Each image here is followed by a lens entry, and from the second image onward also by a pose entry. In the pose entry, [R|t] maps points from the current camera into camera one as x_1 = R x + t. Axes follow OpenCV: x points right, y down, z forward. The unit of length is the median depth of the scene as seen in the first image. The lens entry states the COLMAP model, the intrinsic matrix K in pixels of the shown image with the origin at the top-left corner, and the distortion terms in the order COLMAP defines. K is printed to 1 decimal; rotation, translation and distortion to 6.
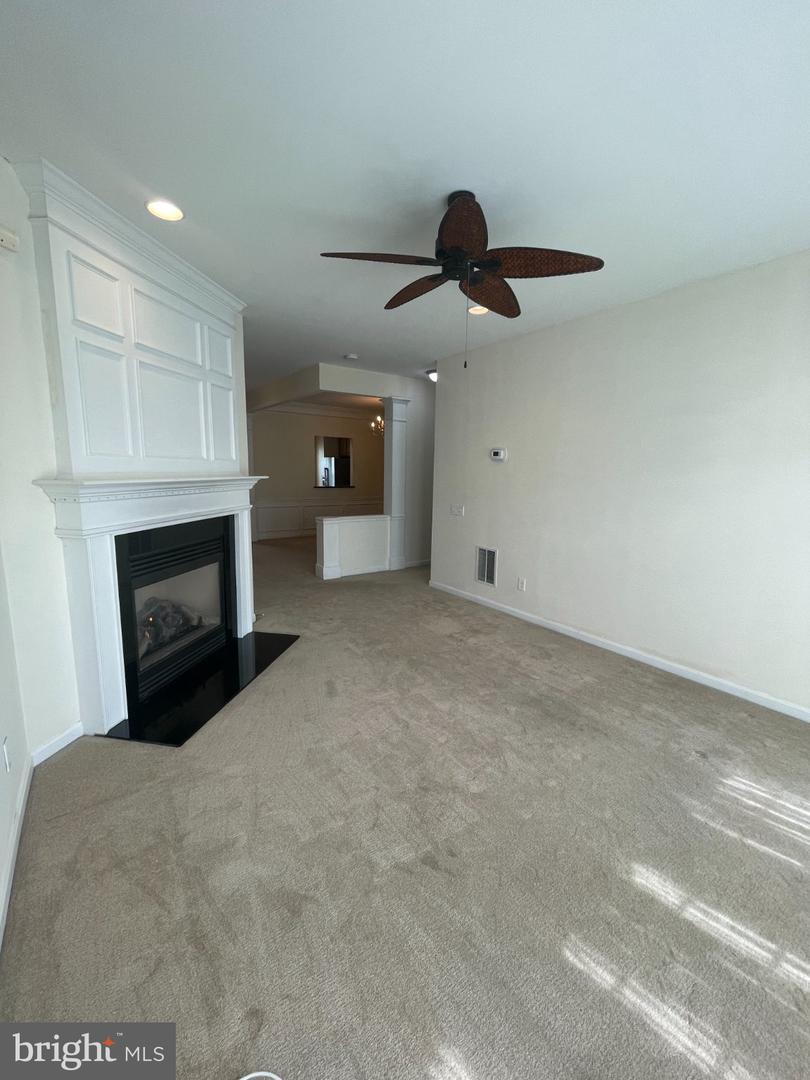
lens RADIAL K [[436.9, 0, 408.0], [0, 436.9, 537.5], [0, 0, 1]] dist [-0.006109, 0.000144]
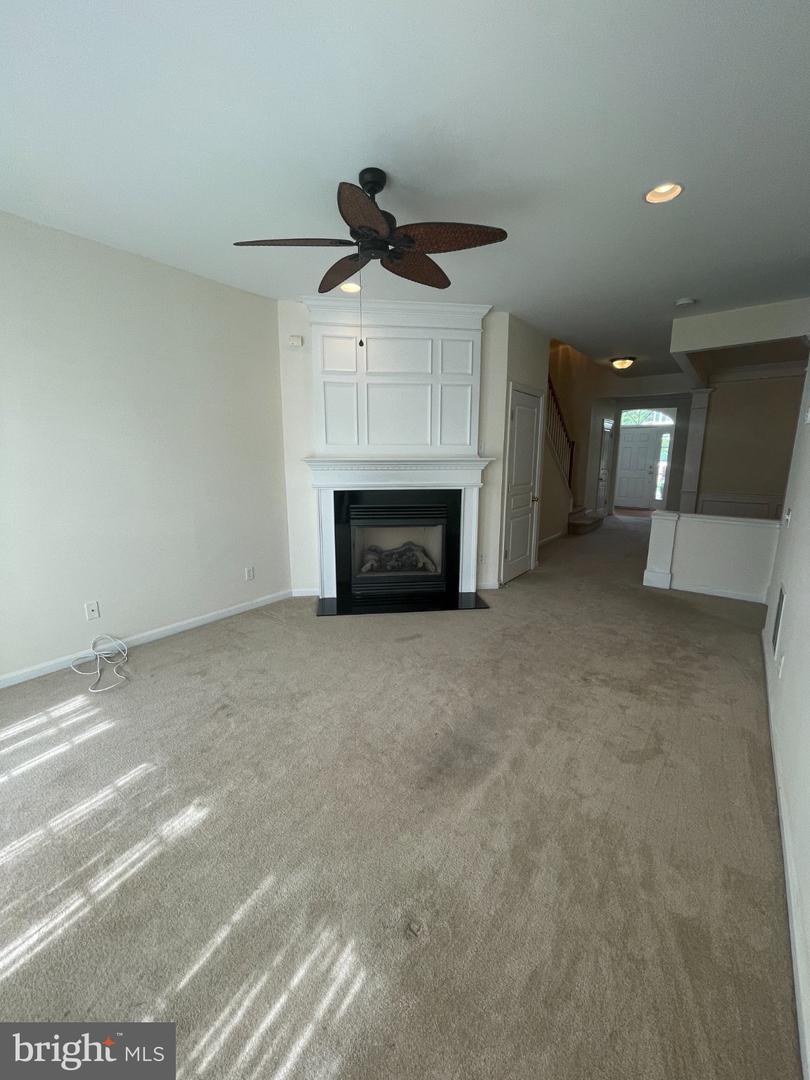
lens RADIAL K [[440.4, 0, 408.5], [0, 440.4, 537.6], [0, 0, 1]] dist [0.000102, 0.000186]
pose [[0.297935, 0.163133, -0.940544, 0.889573], [-0.142023, 0.981899, 0.125317, -0.066336], [0.943962, 0.096242, 0.315711, 0.595170]]
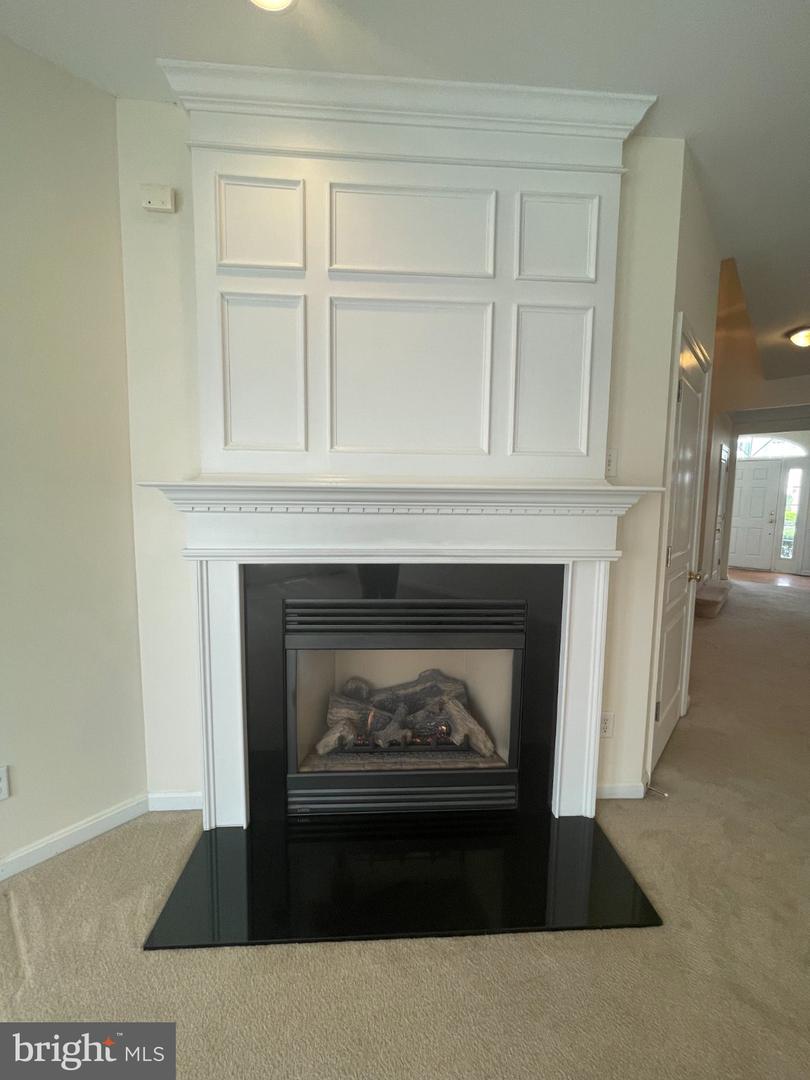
lens RADIAL K [[440.4, 0, 408.5], [0, 440.4, 537.6], [0, 0, 1]] dist [0.000102, 0.000186]
pose [[0.219750, 0.077463, -0.972476, 0.046703], [-0.156659, 0.986708, 0.043196, -0.093779], [0.962896, 0.142855, 0.228964, 0.873772]]
